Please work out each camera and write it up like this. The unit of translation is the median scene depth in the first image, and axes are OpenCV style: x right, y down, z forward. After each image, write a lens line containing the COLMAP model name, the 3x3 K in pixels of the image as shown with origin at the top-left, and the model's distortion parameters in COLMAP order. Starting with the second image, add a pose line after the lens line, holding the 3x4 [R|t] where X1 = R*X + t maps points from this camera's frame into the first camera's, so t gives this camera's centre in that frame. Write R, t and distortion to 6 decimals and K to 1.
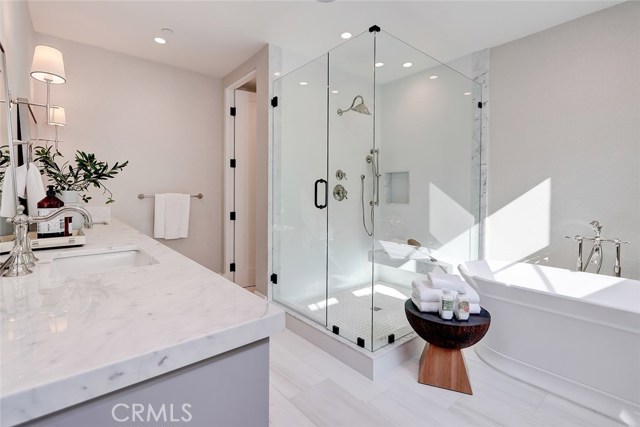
lens RADIAL K [[295.8, 0, 319.0], [0, 295.8, 198.8], [0, 0, 1]] dist [0.000316, 0.000074]
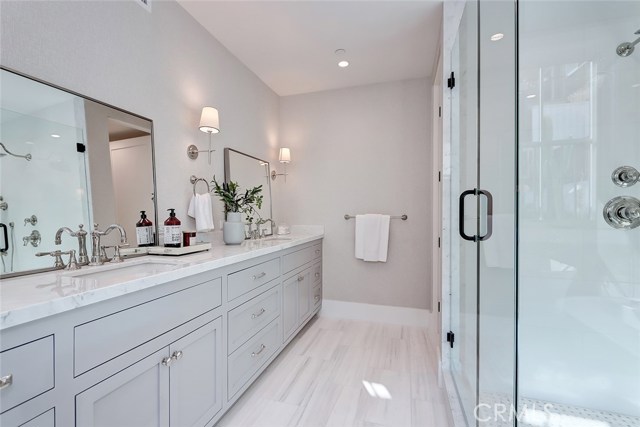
lens RADIAL K [[295.8, 0, 318.2], [0, 295.8, 213.9], [0, 0, 1]] dist [0.000316, 0.000074]
pose [[0.533679, -0.001768, -0.845685, 0.254415], [-0.013443, 0.999854, -0.010574, -0.006892], [0.845580, 0.017012, 0.533578, 0.359040]]
